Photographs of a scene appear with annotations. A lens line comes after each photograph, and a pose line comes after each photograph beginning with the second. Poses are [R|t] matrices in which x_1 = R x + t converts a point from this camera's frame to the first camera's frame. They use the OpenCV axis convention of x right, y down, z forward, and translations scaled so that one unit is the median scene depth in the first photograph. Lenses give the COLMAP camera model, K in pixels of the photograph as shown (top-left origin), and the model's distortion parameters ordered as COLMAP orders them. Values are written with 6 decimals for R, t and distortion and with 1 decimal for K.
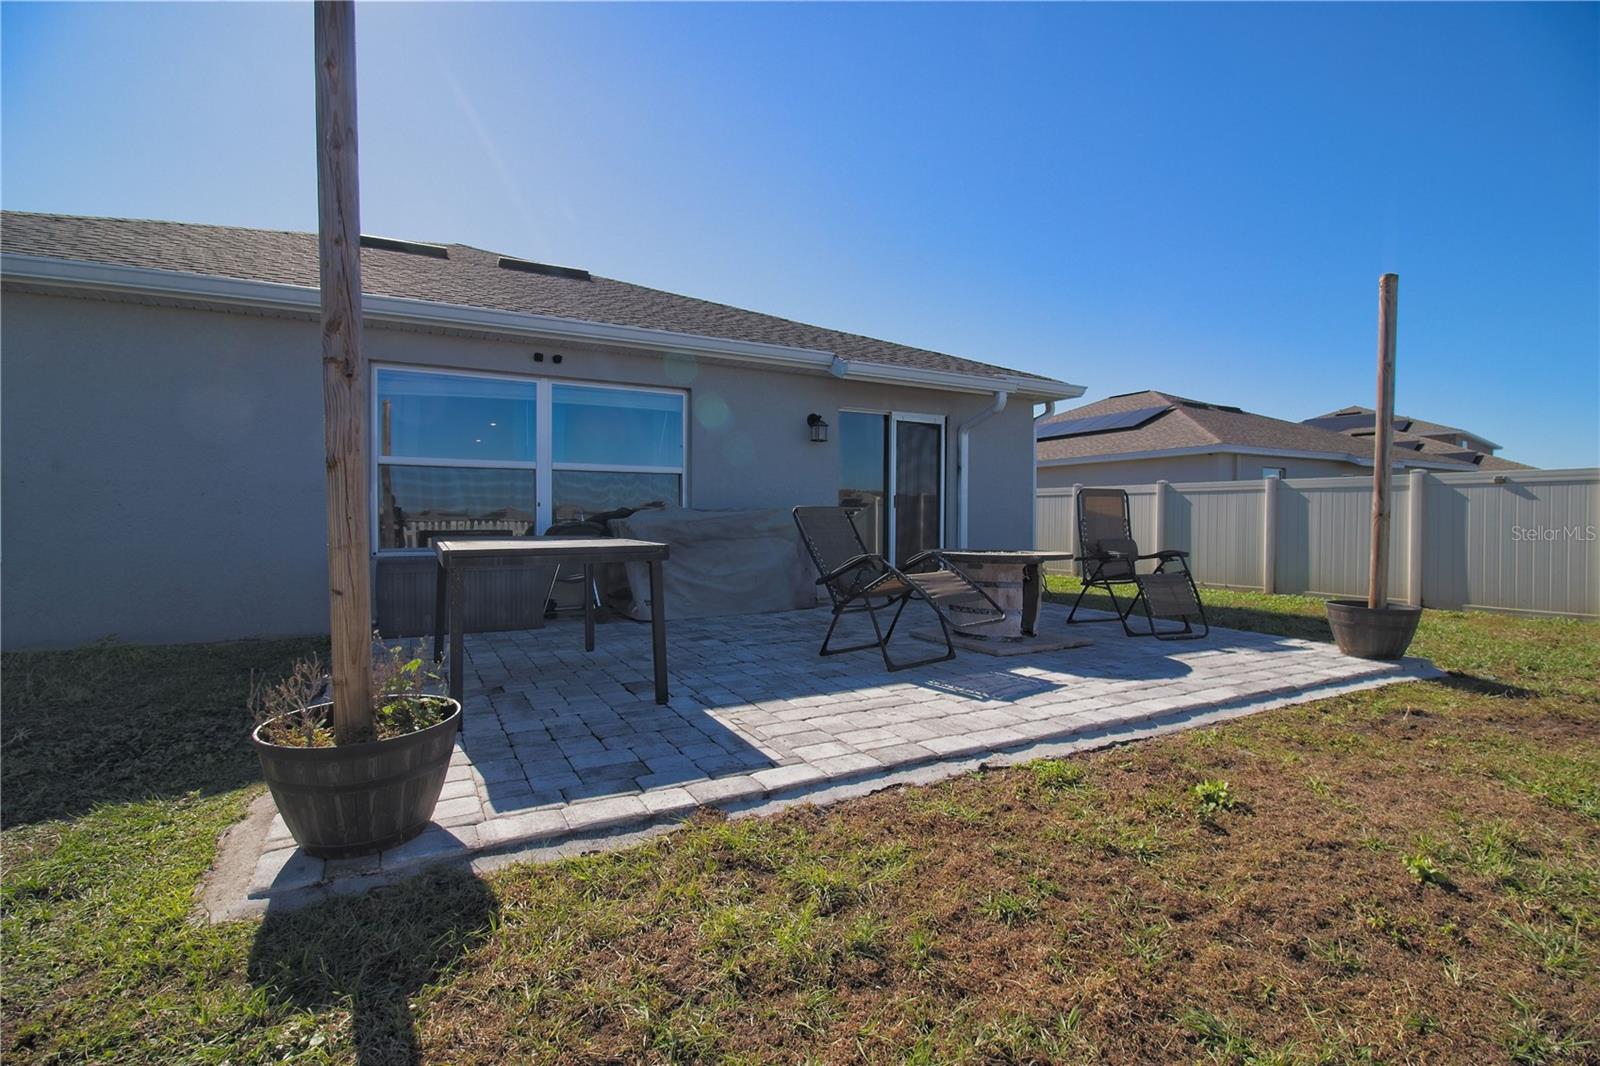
lens RADIAL K [[754.0, 0, 805.6], [0, 754.0, 535.6], [0, 0, 1]] dist [-0.010788, -0.000801]
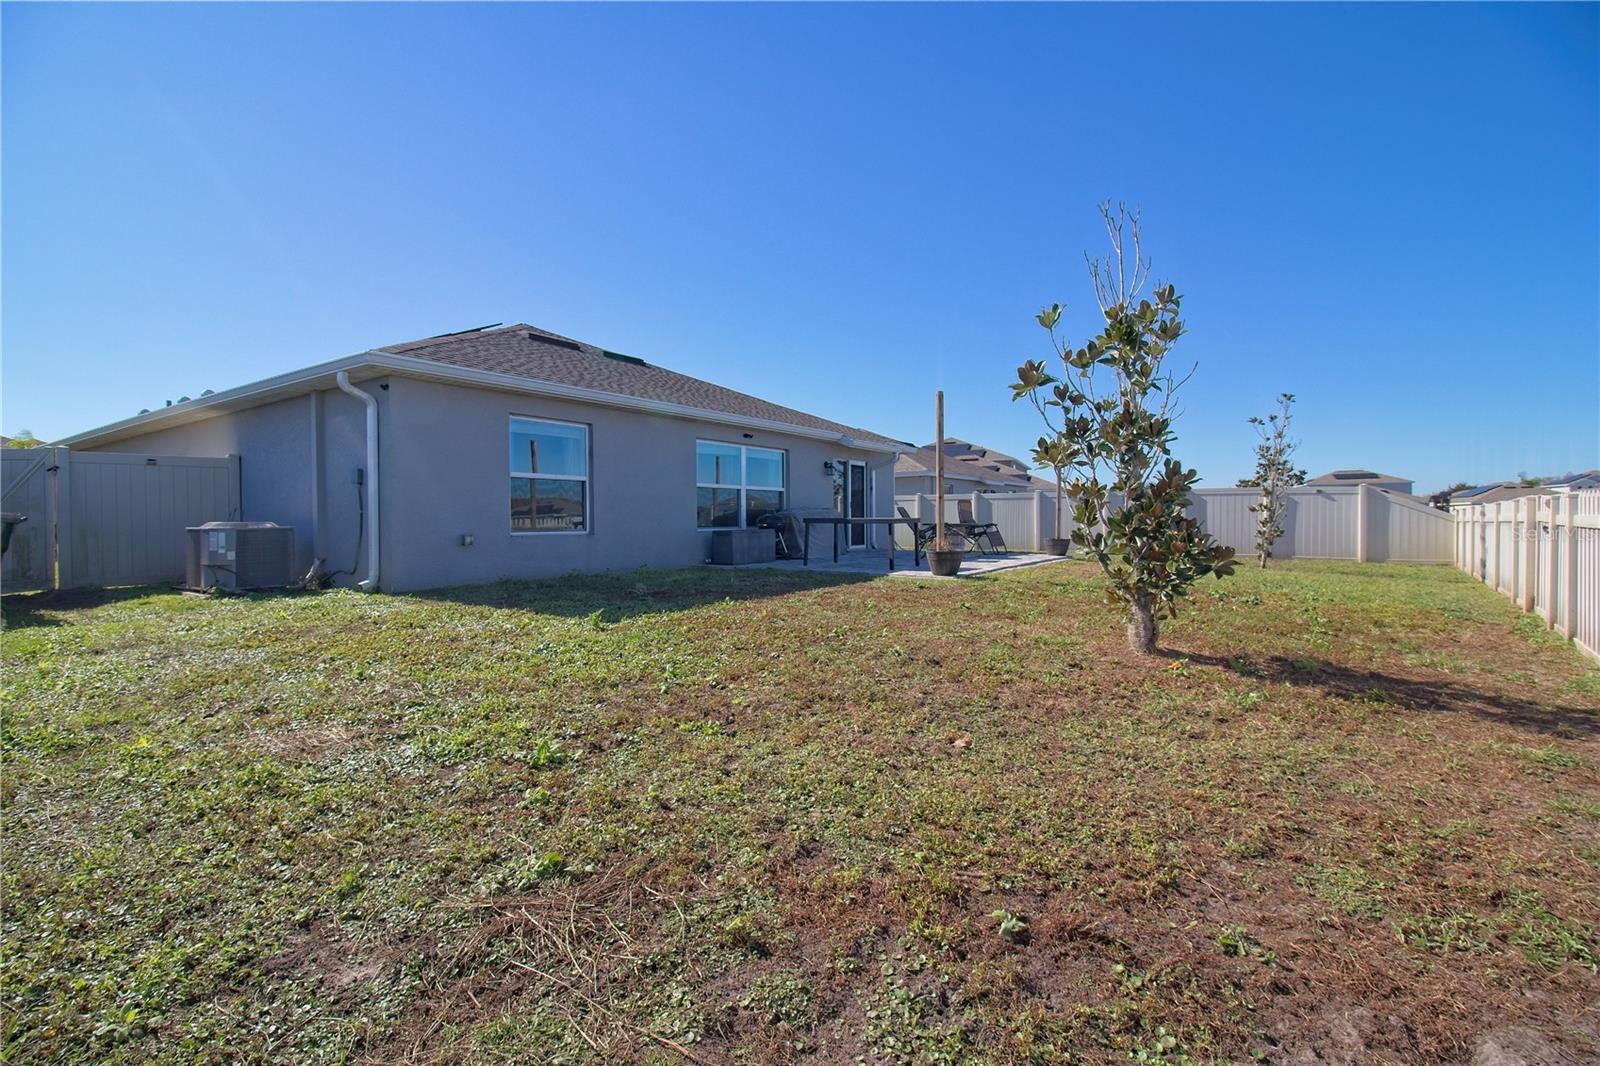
lens RADIAL K [[754.0, 0, 794.1], [0, 754.0, 529.1], [0, 0, 1]] dist [-0.010788, -0.000801]
pose [[0.890816, -0.011092, 0.454228, -0.923271], [0.014514, 0.999886, -0.004047, 0.026398], [-0.454132, 0.010198, 0.890876, -0.722120]]
